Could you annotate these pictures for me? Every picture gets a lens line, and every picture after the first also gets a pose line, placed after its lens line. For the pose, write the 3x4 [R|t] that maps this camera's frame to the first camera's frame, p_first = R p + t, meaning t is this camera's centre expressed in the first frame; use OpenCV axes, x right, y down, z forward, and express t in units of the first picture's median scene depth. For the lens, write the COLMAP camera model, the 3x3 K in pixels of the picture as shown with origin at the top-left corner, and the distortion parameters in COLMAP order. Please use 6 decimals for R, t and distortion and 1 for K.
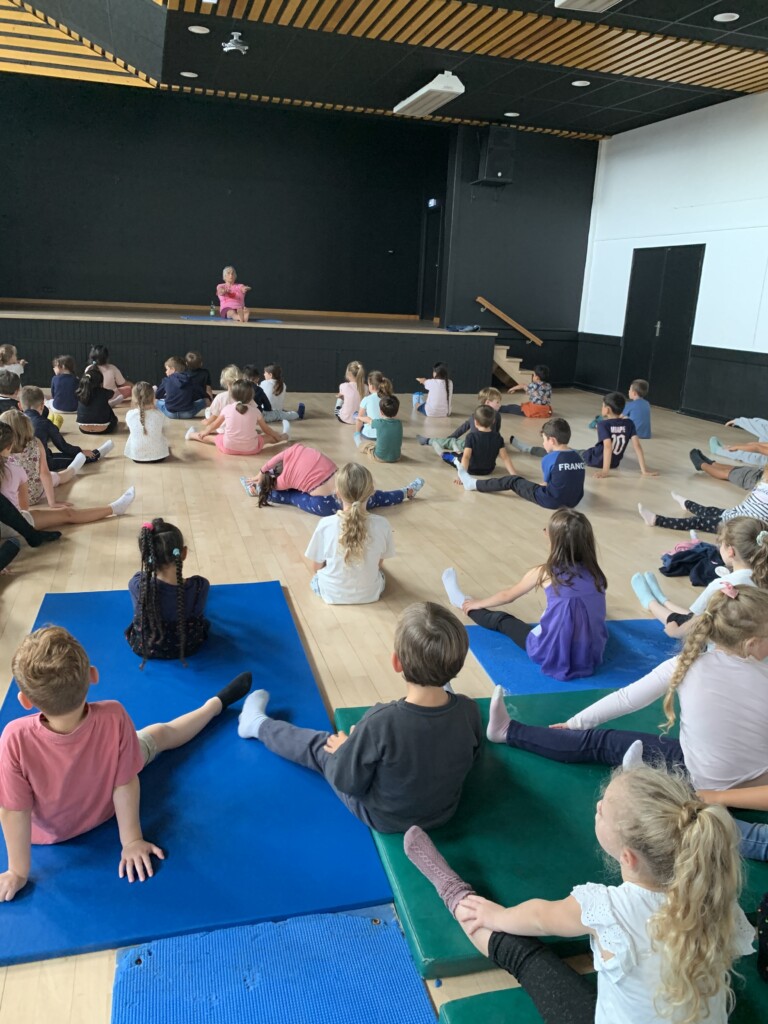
lens RADIAL K [[777.1, 0, 390.7], [0, 777.1, 519.7], [0, 0, 1]] dist [0.010882, -0.033695]
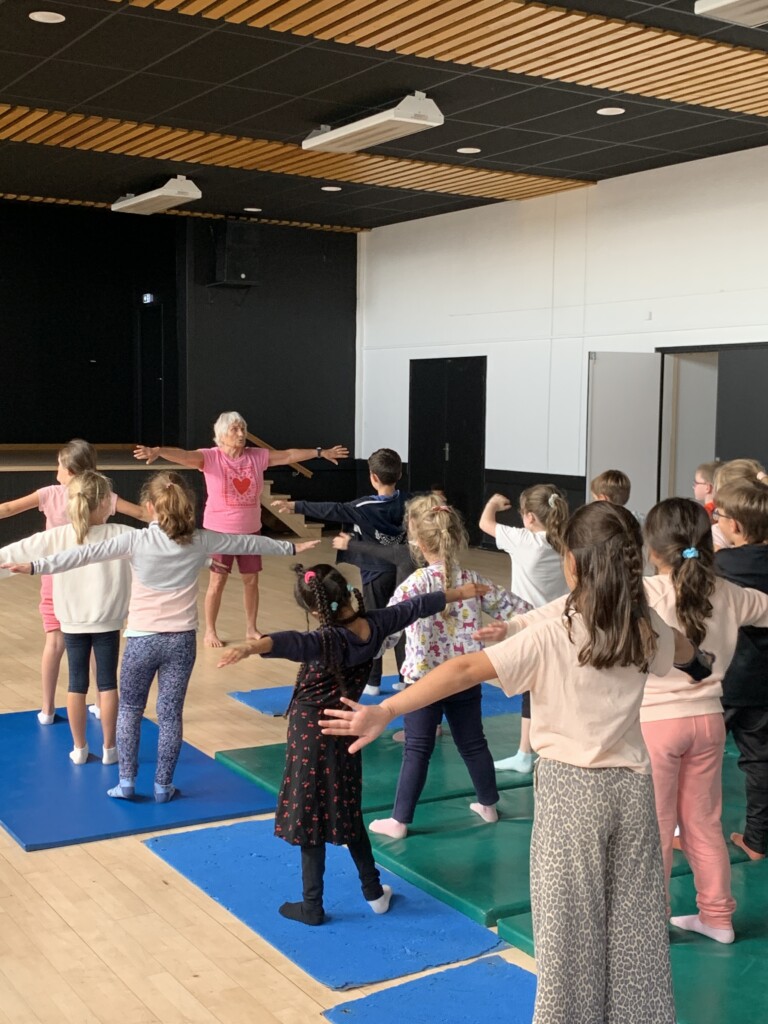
lens RADIAL K [[1330.7, 0, 384.9], [0, 1330.7, 511.4], [0, 0, 1]] dist [0.015404, 0.000000]
pose [[0.967536, -0.047593, 0.248211, -0.074231], [0.096019, 0.977691, -0.186819, 0.073961], [-0.233782, 0.204587, 0.950521, -0.315222]]
